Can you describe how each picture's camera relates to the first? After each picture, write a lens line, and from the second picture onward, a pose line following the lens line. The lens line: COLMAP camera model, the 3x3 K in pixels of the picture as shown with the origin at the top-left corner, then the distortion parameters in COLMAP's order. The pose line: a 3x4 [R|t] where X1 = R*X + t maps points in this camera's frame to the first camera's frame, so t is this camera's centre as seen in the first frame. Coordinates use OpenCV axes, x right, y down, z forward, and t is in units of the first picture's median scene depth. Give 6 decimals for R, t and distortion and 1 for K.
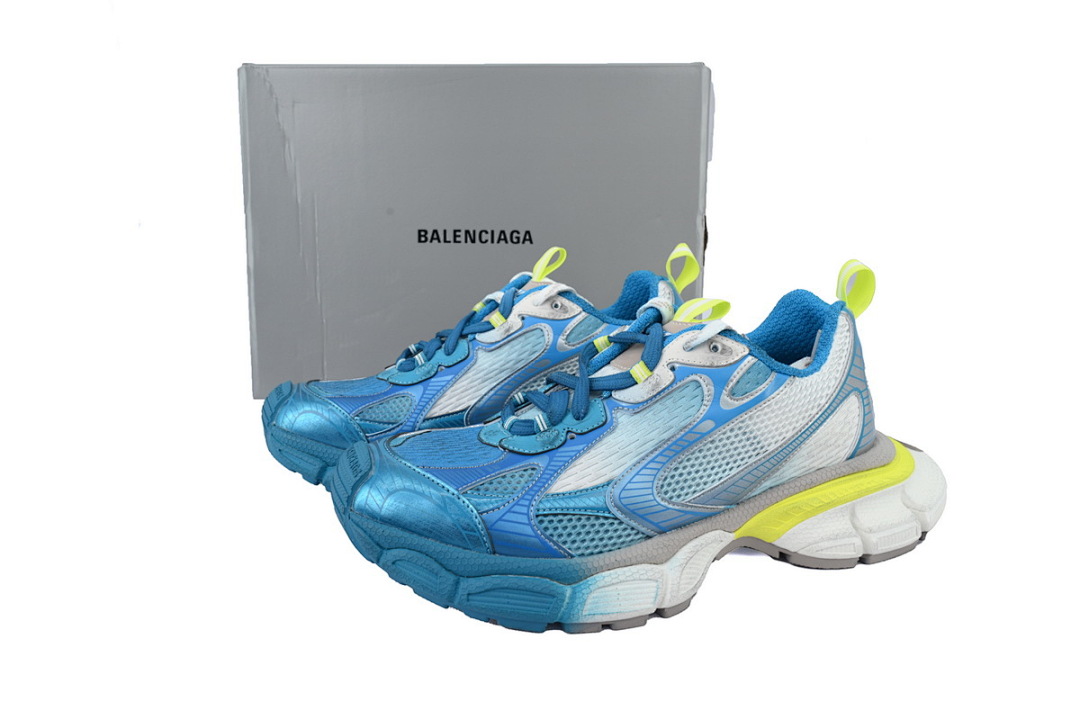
lens RADIAL K [[775.2, 0, 548.1], [0, 775.2, 363.9], [0, 0, 1]] dist [0.067533, 0.002113]
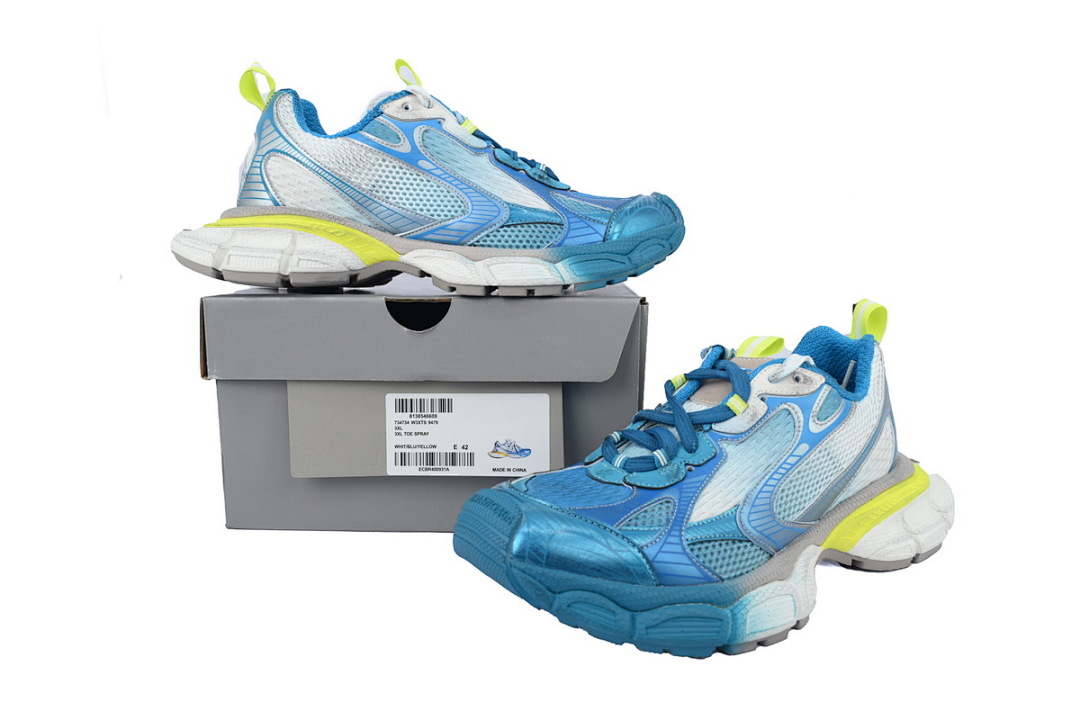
lens RADIAL K [[775.2, 0, 558.3], [0, 775.2, 363.3], [0, 0, 1]] dist [0.067533, 0.002113]
pose [[0.963961, -0.045029, 0.262204, -0.418152], [0.062623, 0.996284, -0.059130, 0.002131], [-0.258567, 0.073419, 0.963199, 0.013151]]
